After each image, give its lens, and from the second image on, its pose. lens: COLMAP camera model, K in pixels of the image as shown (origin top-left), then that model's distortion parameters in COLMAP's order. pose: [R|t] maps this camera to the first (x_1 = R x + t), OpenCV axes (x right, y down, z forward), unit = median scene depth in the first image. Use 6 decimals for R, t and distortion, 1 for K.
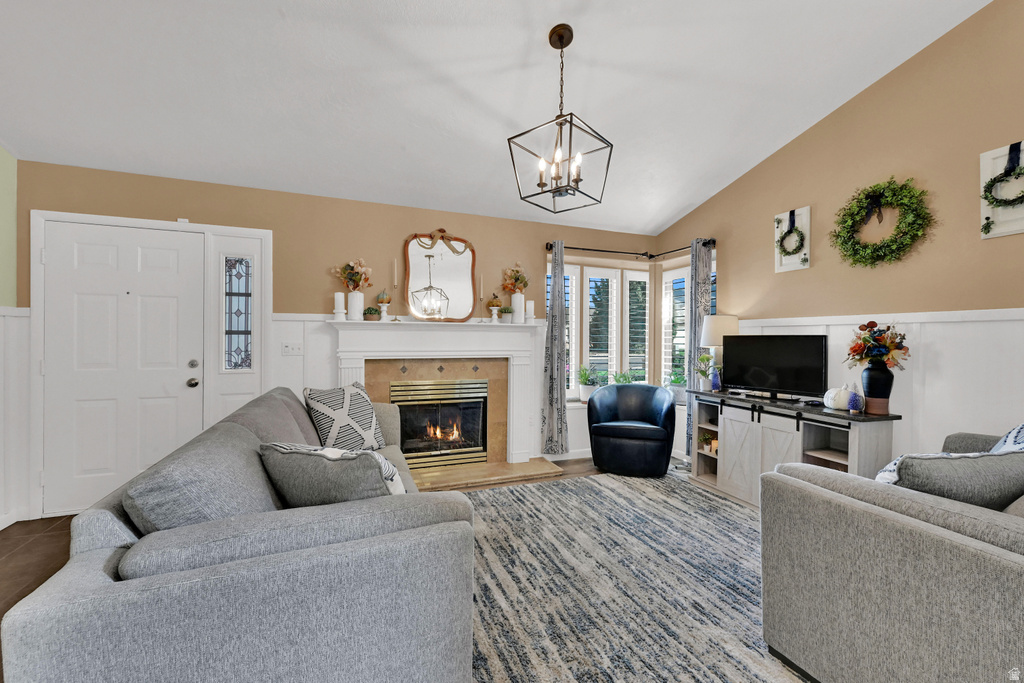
lens RADIAL K [[417.3, 0, 505.3], [0, 417.3, 335.6], [0, 0, 1]] dist [0.002588, -0.001444]
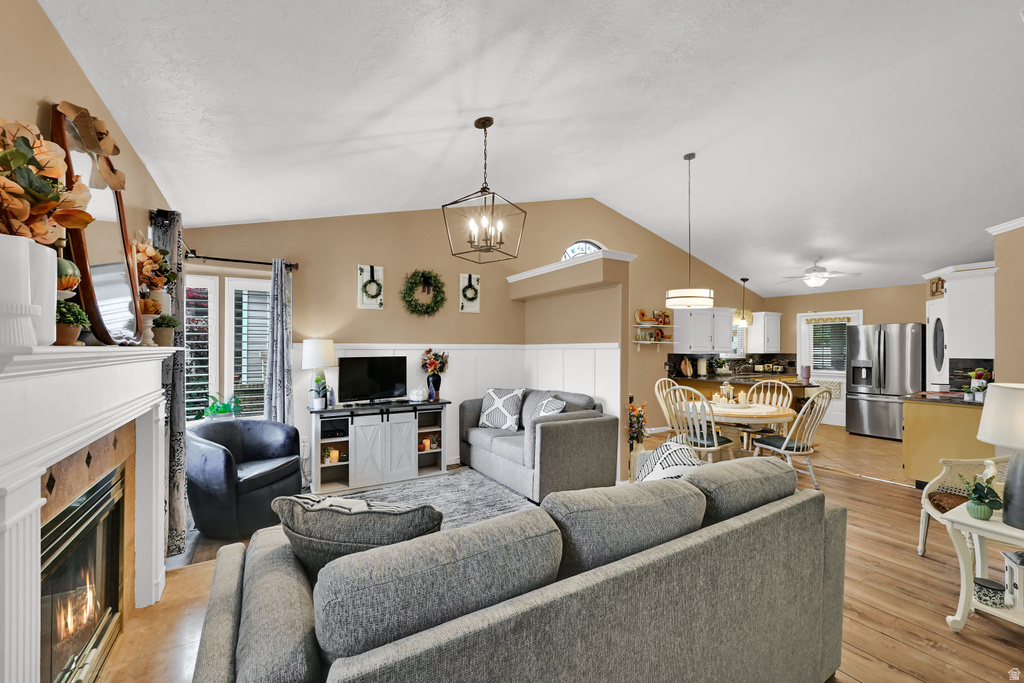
lens RADIAL K [[417.3, 0, 513.2], [0, 417.3, 344.9], [0, 0, 1]] dist [0.002588, -0.001444]
pose [[-0.203499, -0.003367, 0.979069, -0.738083], [-0.011653, 0.999932, 0.001016, -0.044088], [-0.979006, -0.011203, -0.203524, 0.796324]]
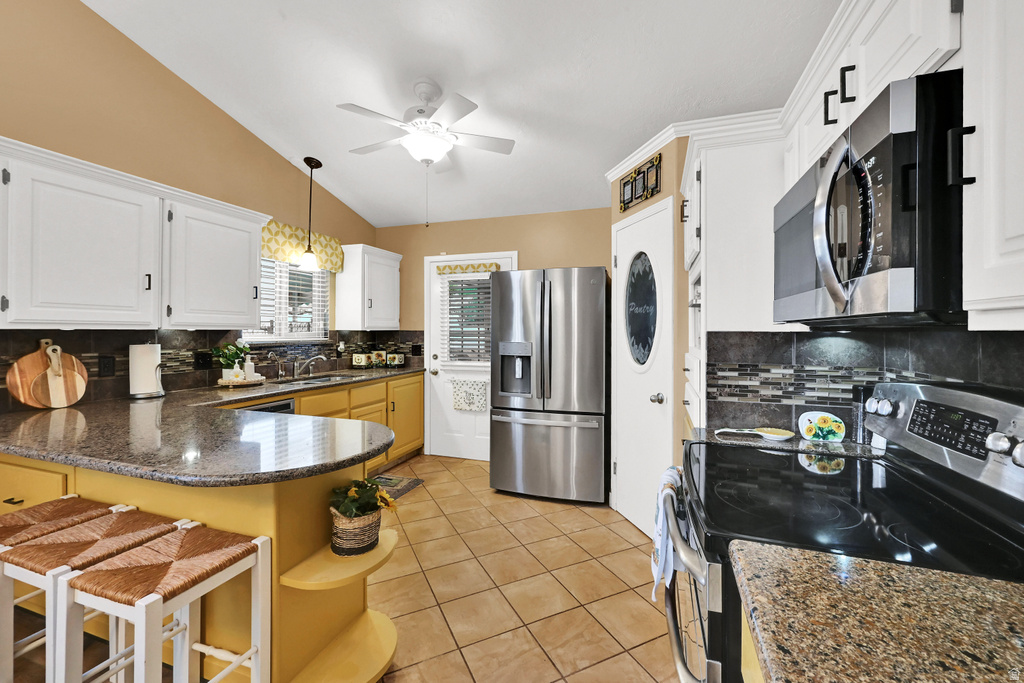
lens RADIAL K [[417.3, 0, 516.0], [0, 417.3, 329.1], [0, 0, 1]] dist [0.002588, -0.001444]
pose [[-0.777609, -0.009442, 0.628678, 0.299482], [-0.013456, 0.999908, -0.001625, -0.015312], [-0.628605, -0.009723, -0.777664, -0.531377]]
